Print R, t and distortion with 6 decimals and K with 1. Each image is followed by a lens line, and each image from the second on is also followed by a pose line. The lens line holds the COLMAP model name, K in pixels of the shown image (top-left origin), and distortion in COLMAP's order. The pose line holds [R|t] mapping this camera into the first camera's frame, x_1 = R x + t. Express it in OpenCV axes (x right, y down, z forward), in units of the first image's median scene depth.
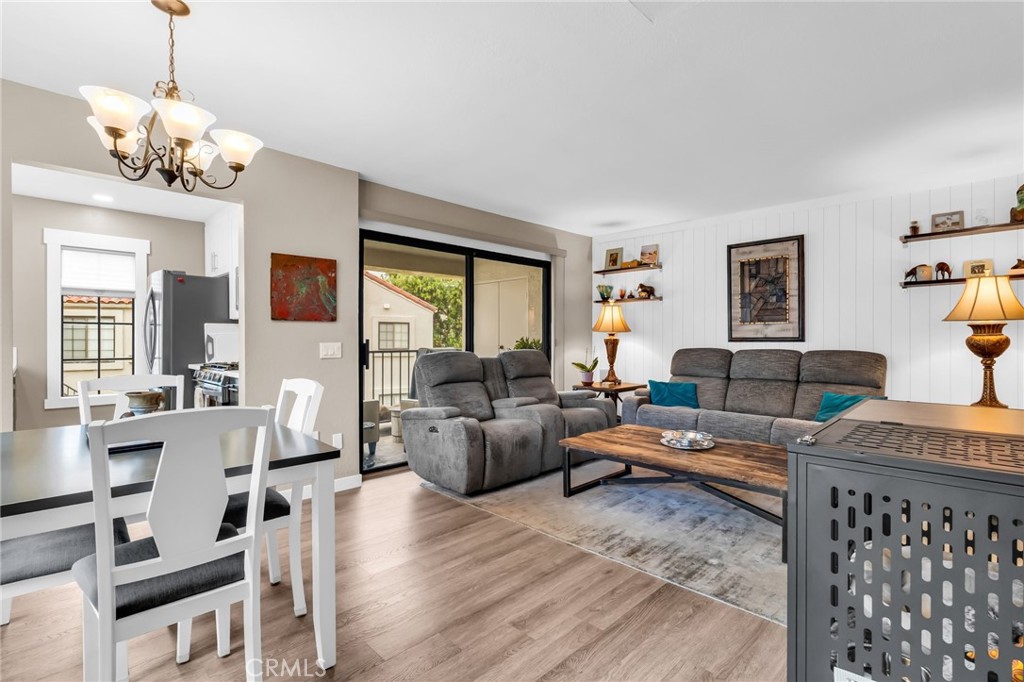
lens RADIAL K [[475.2, 0, 511.8], [0, 475.2, 343.3], [0, 0, 1]] dist [0.004239, -0.000454]
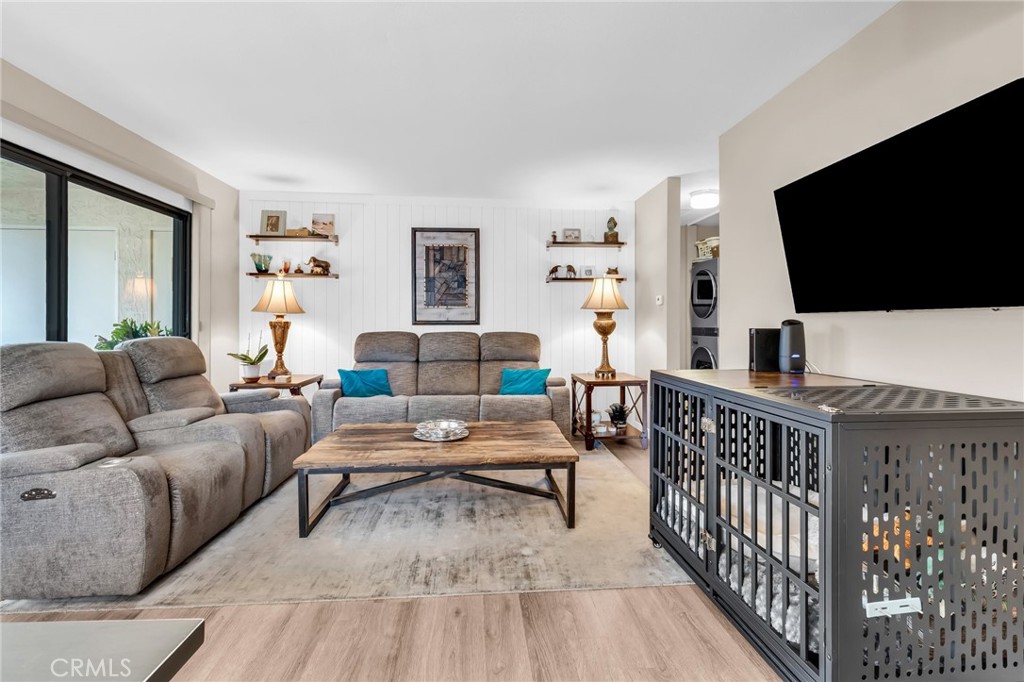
lens RADIAL K [[475.2, 0, 511.8], [0, 475.2, 323.9], [0, 0, 1]] dist [0.004239, -0.000454]
pose [[0.647613, 0.001590, 0.761968, -0.182127], [0.005646, 0.999960, -0.006885, 0.002891], [-0.761949, 0.008761, 0.647578, 0.219299]]
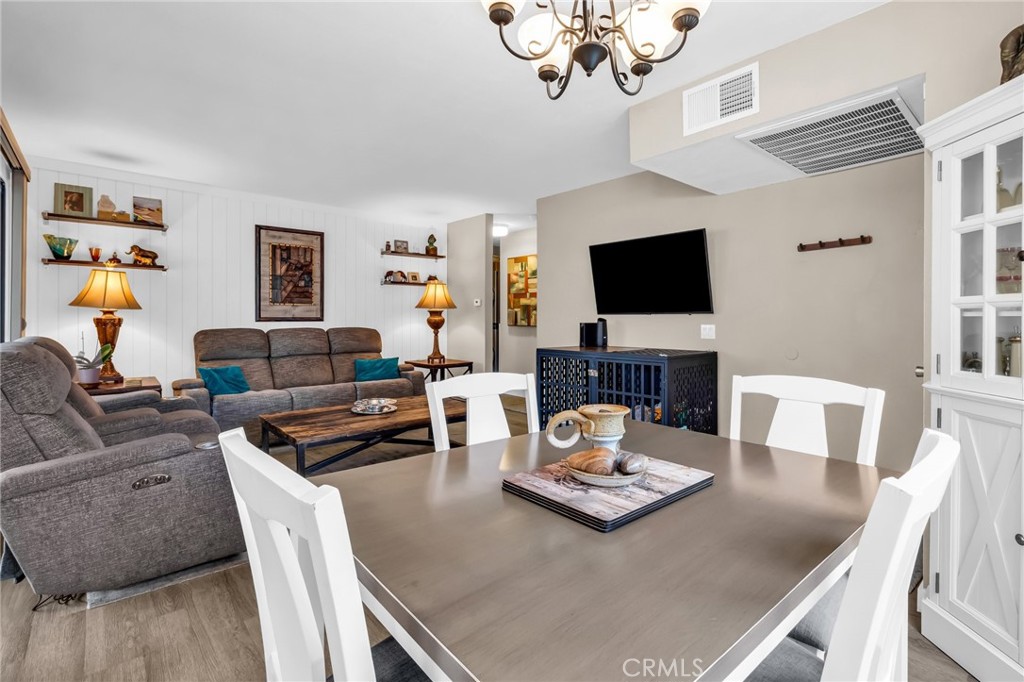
lens RADIAL K [[475.2, 0, 514.4], [0, 475.2, 323.3], [0, 0, 1]] dist [0.004239, -0.000454]
pose [[0.060301, -0.007624, 0.998151, -0.557353], [0.009933, 0.999926, 0.007037, -0.001376], [-0.998131, 0.009490, 0.060372, 0.437430]]
